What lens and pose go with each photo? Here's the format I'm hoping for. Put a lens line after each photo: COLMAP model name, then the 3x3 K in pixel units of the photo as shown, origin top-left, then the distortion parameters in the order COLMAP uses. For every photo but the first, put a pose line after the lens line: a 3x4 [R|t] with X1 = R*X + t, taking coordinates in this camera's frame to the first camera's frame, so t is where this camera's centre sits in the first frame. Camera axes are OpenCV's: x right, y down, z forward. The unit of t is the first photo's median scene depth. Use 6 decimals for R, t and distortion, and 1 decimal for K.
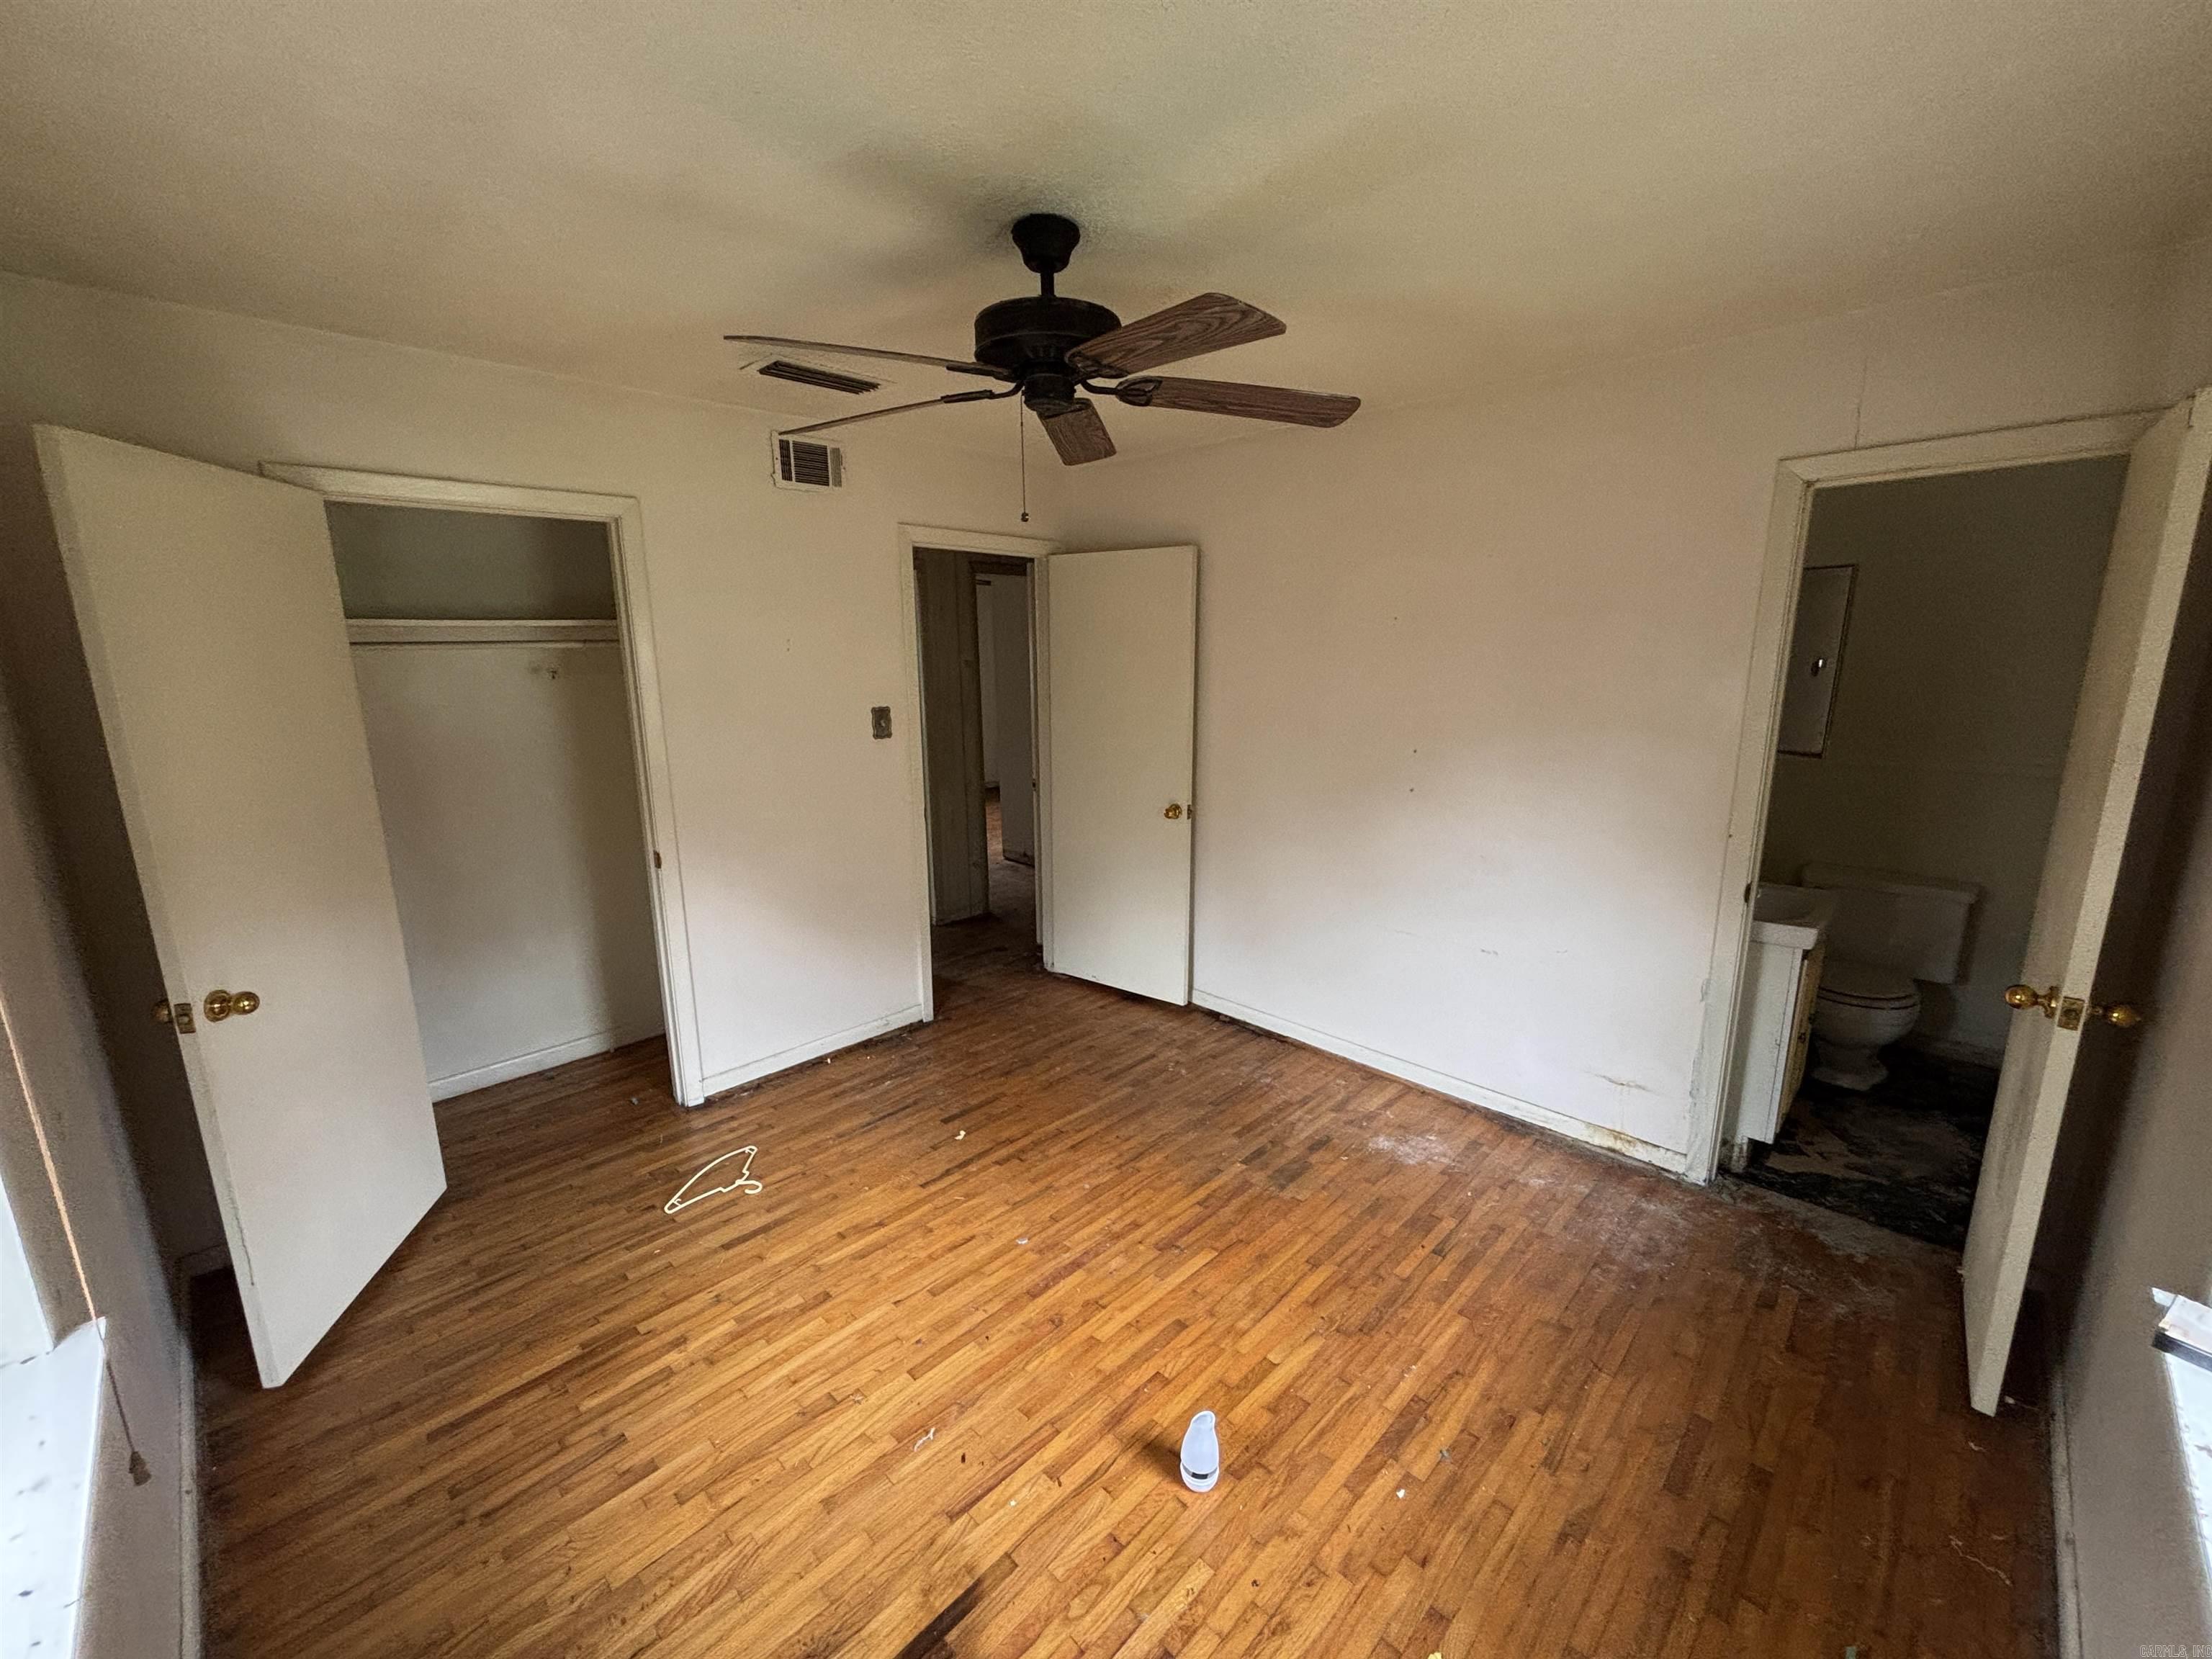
lens RADIAL K [[907.7, 0, 1082.7], [0, 907.7, 828.1], [0, 0, 1]] dist [0.022876, -0.000117]
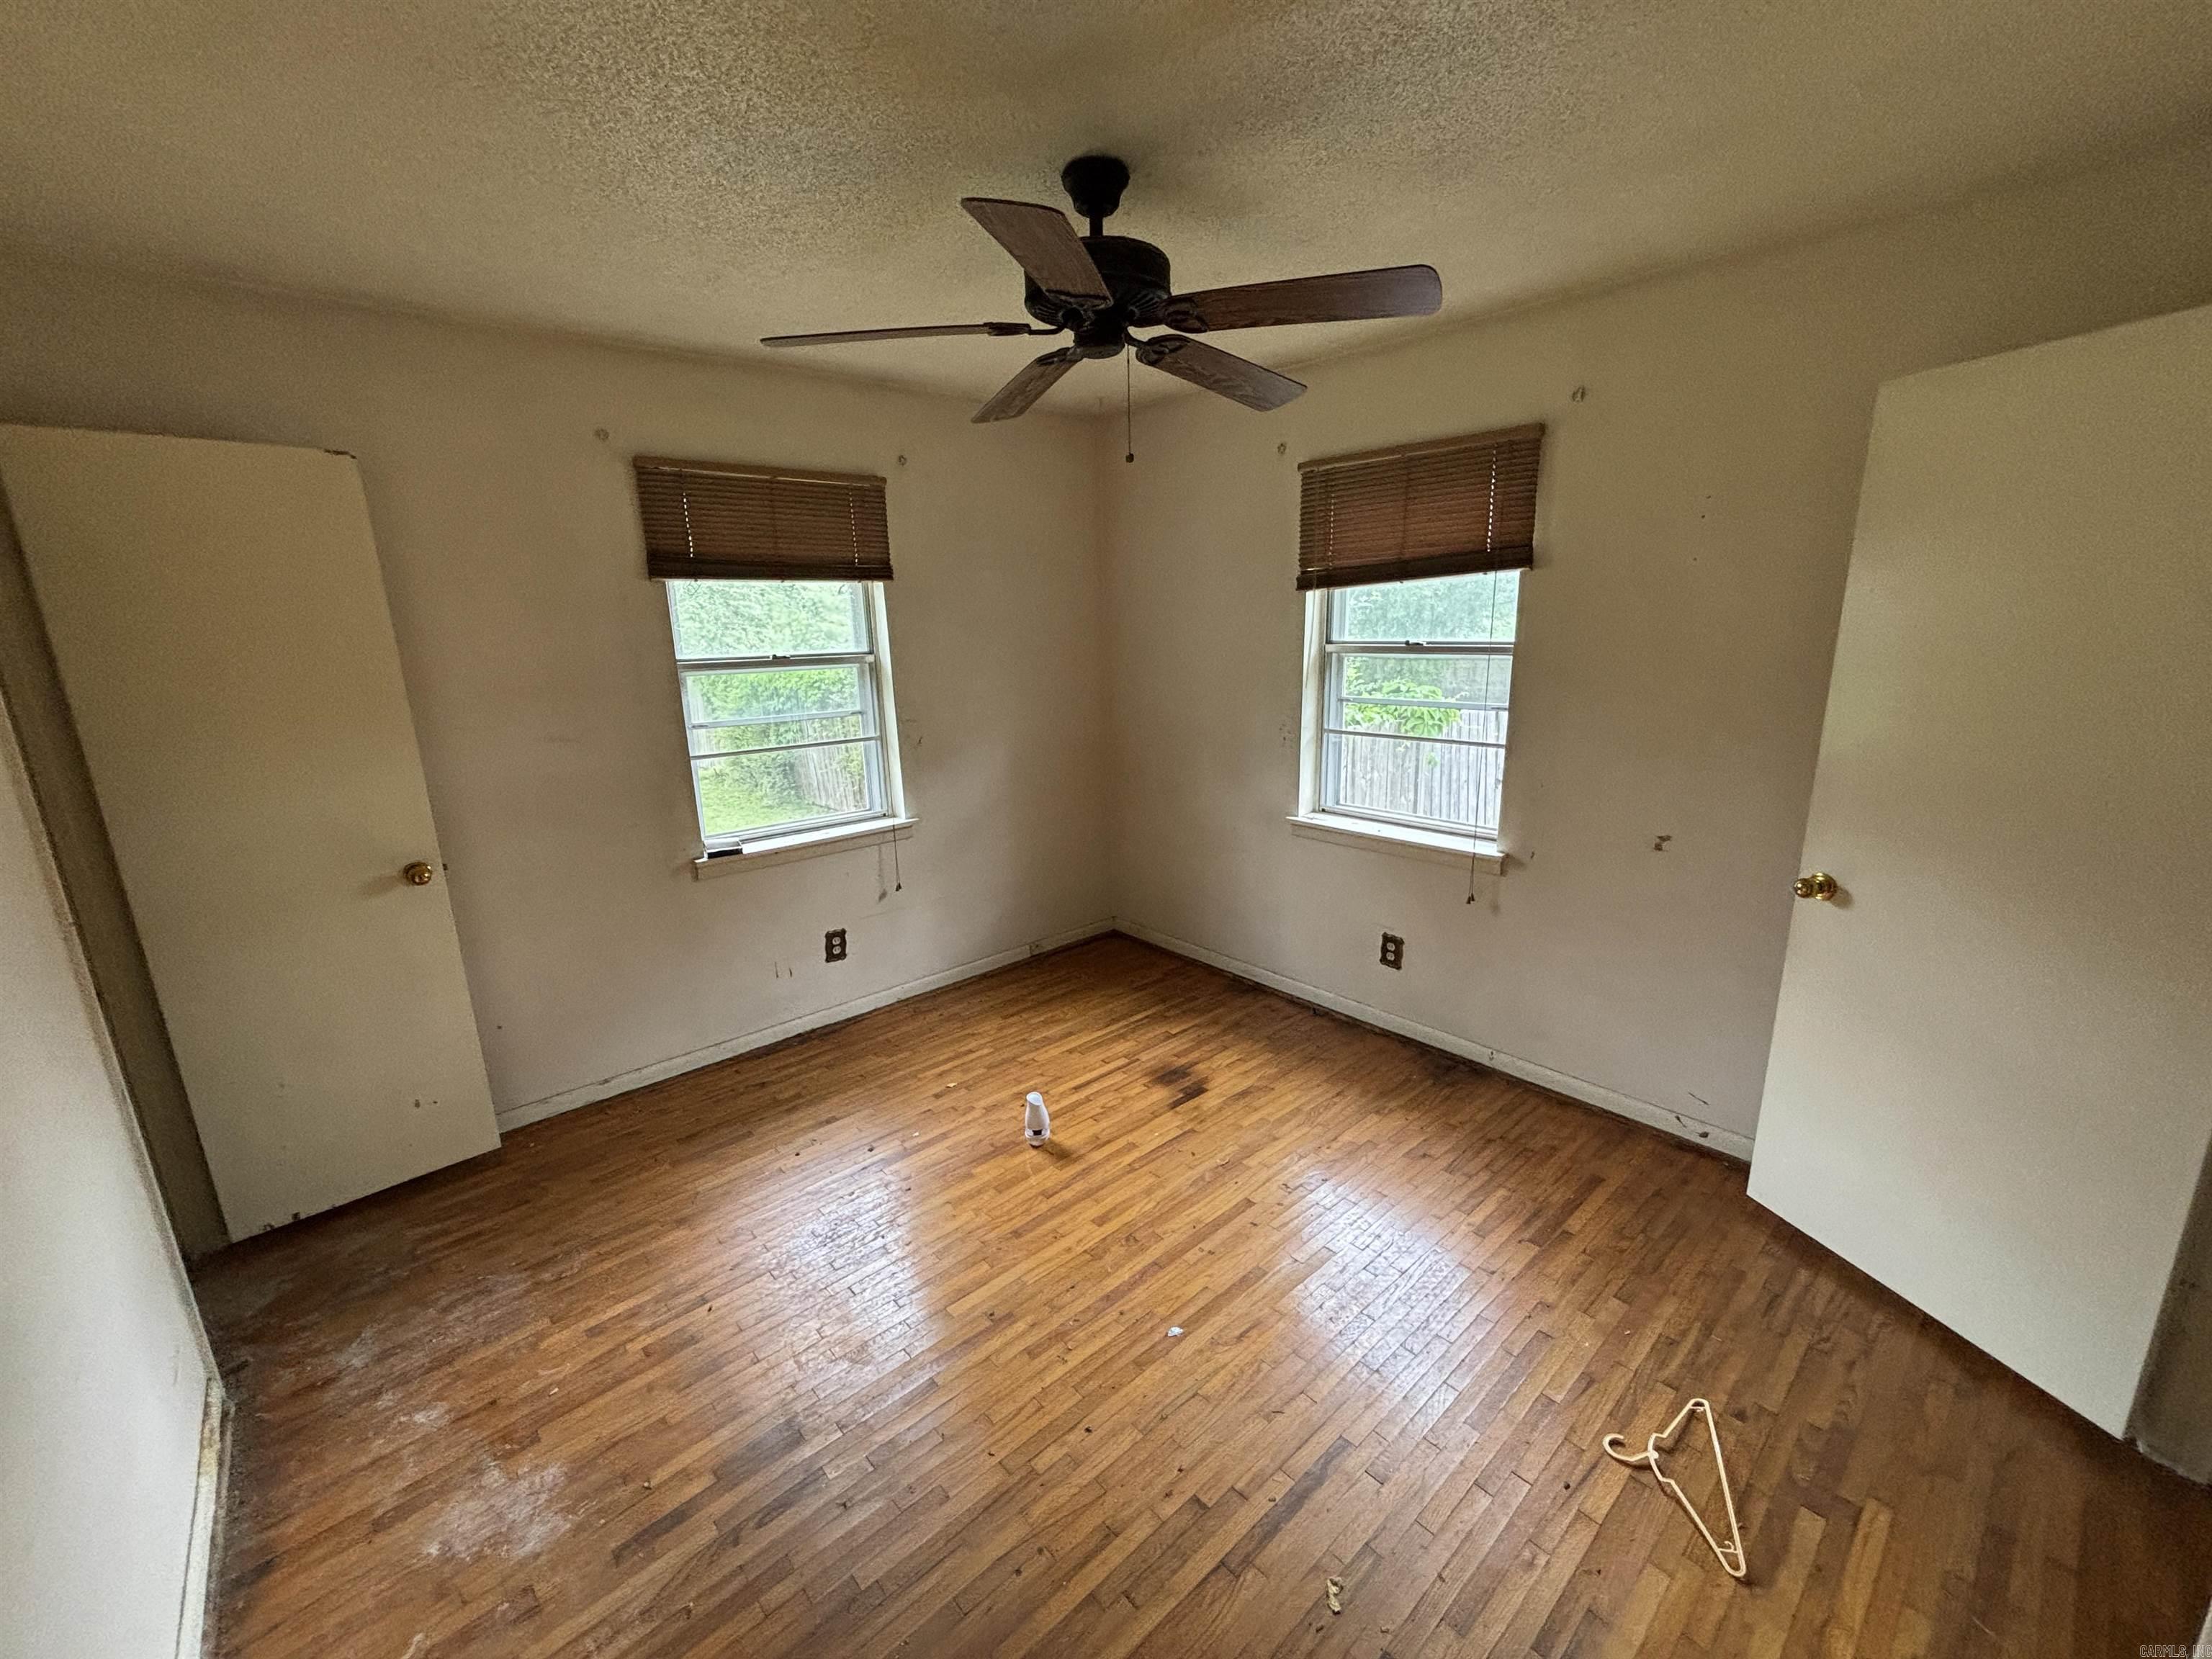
lens RADIAL K [[917.1, 0, 1104.3], [0, 917.1, 855.1], [0, 0, 1]] dist [0.025230, -0.000404]
pose [[-0.998404, 0.022274, 0.051907, -0.054656], [0.043550, 0.888770, 0.456279, -0.300578], [-0.035970, 0.457812, -0.888321, 1.523132]]
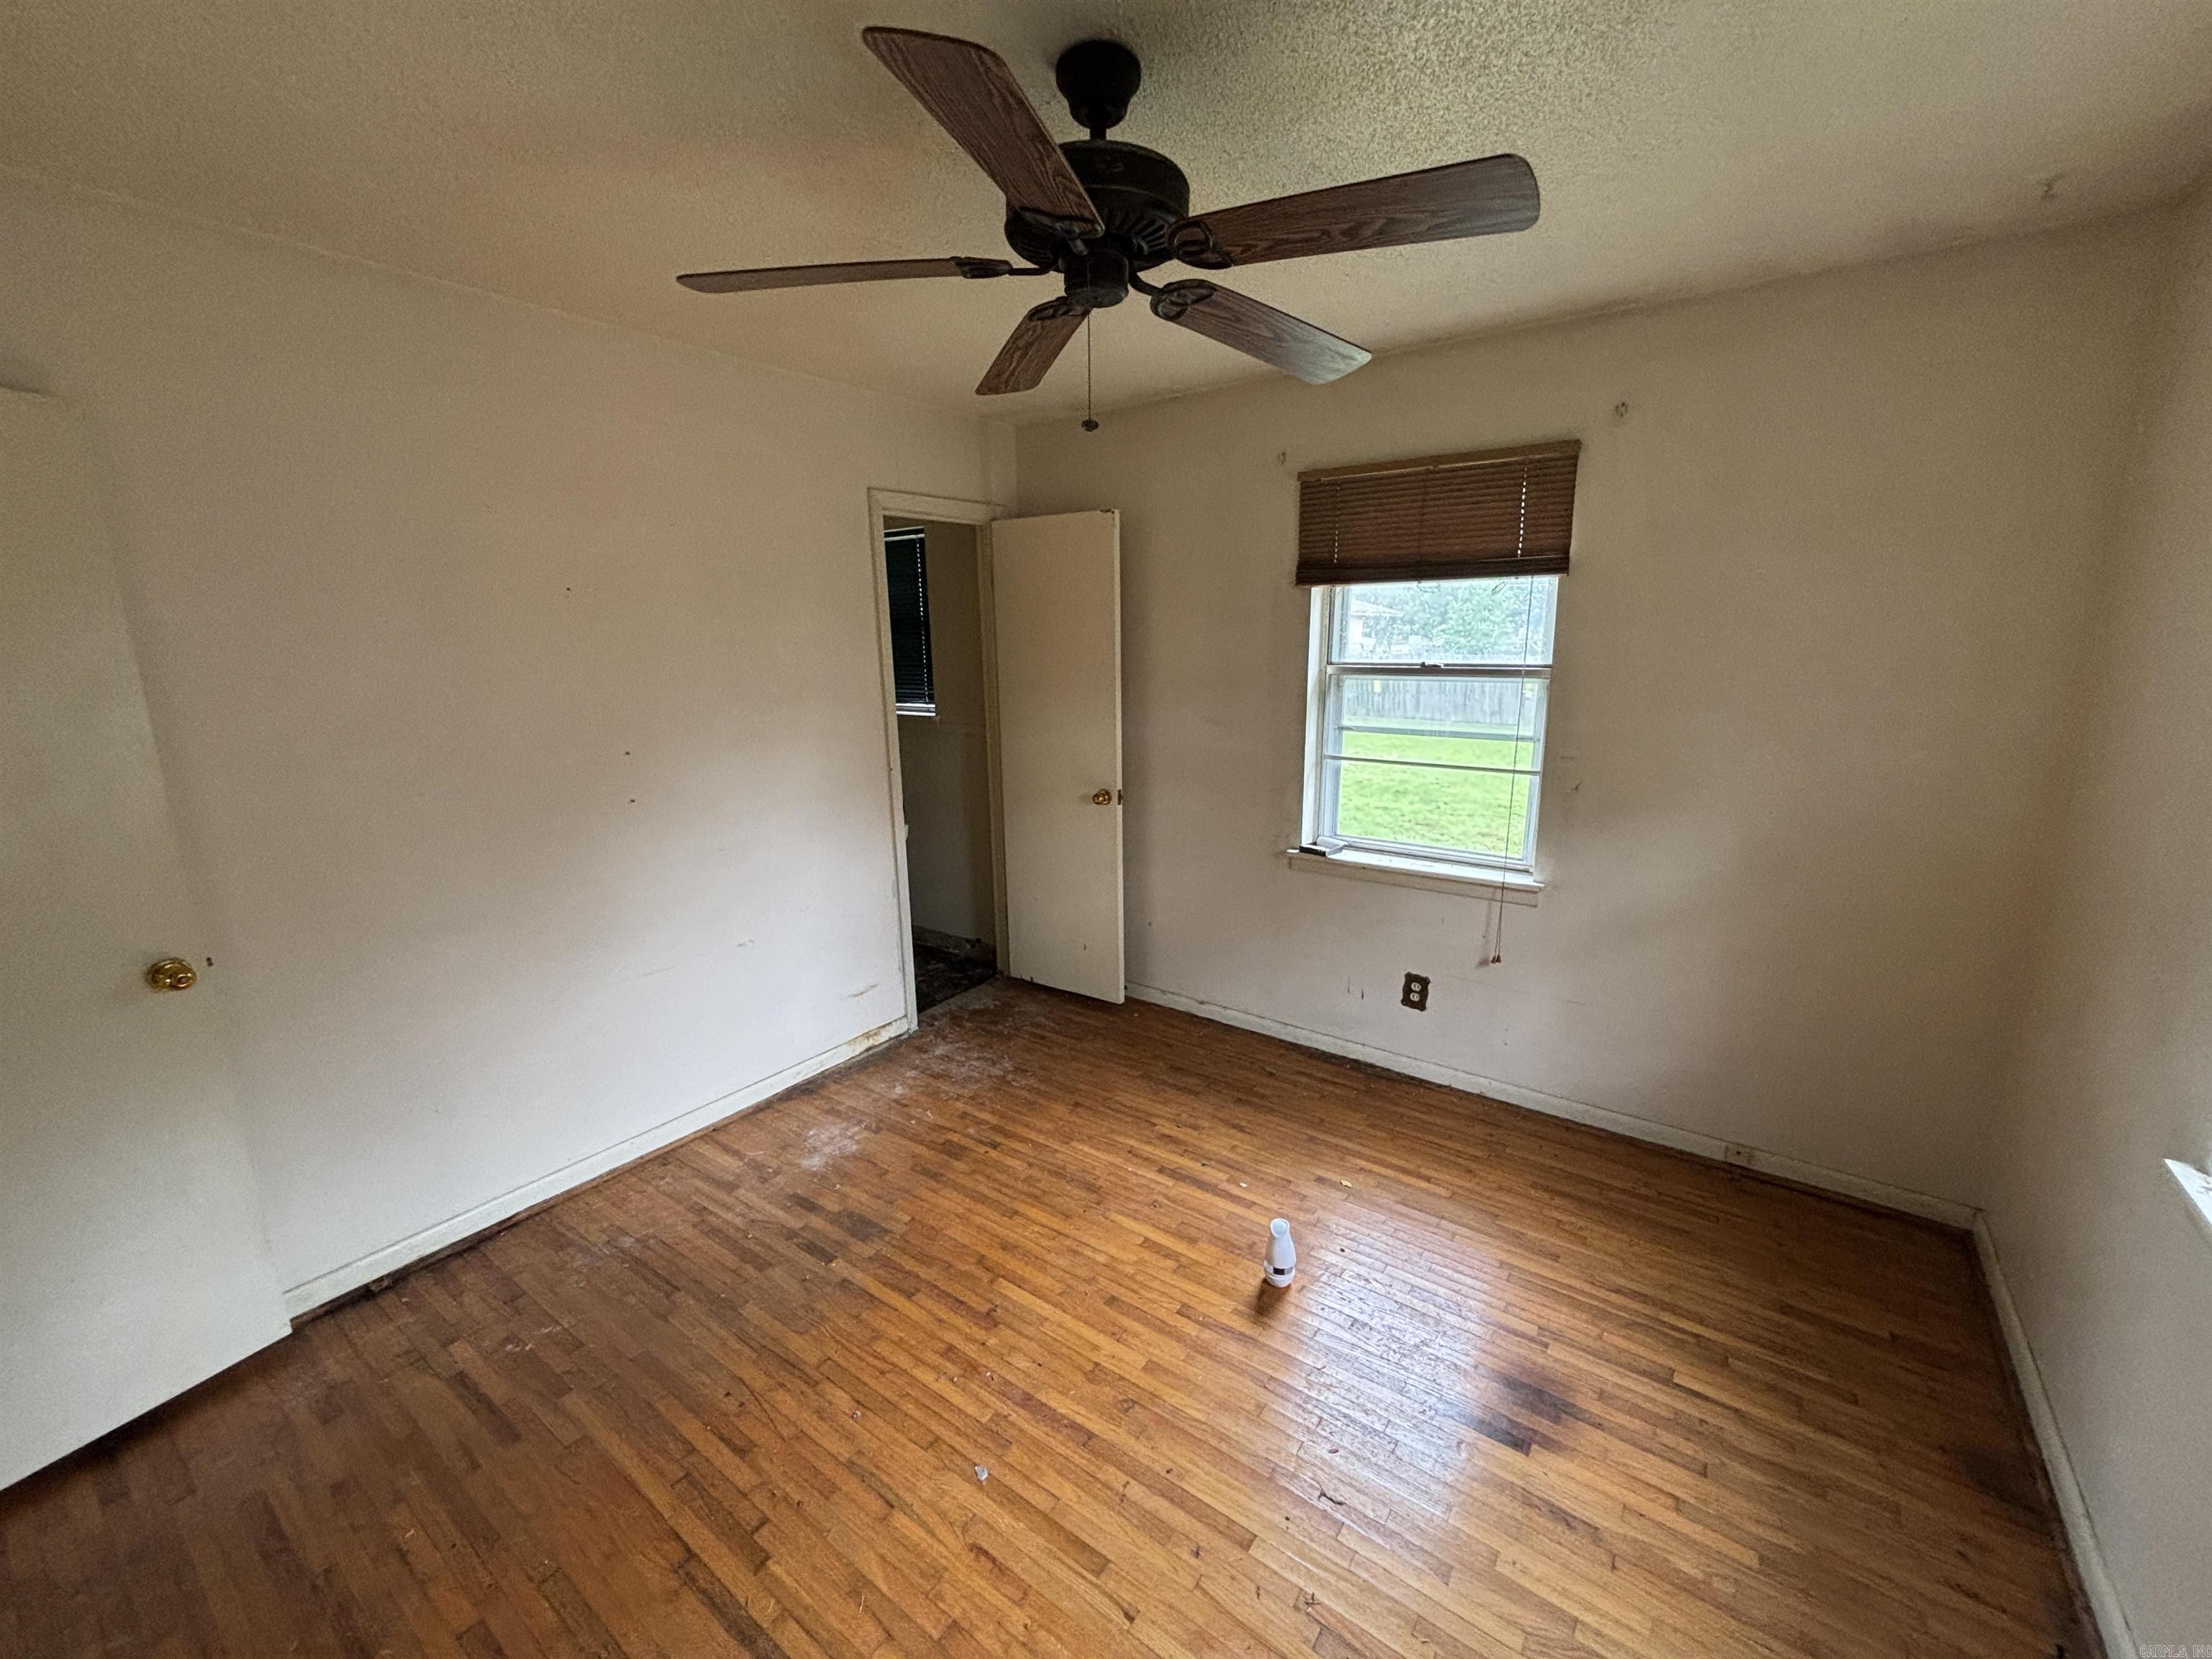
lens RADIAL K [[917.1, 0, 1104.3], [0, 917.1, 855.1], [0, 0, 1]] dist [0.025230, -0.000404]
pose [[-0.155568, -0.230395, 0.960581, -0.643848], [0.220761, 0.939717, 0.261144, -0.151623], [-0.962841, 0.252685, -0.095327, 0.849634]]
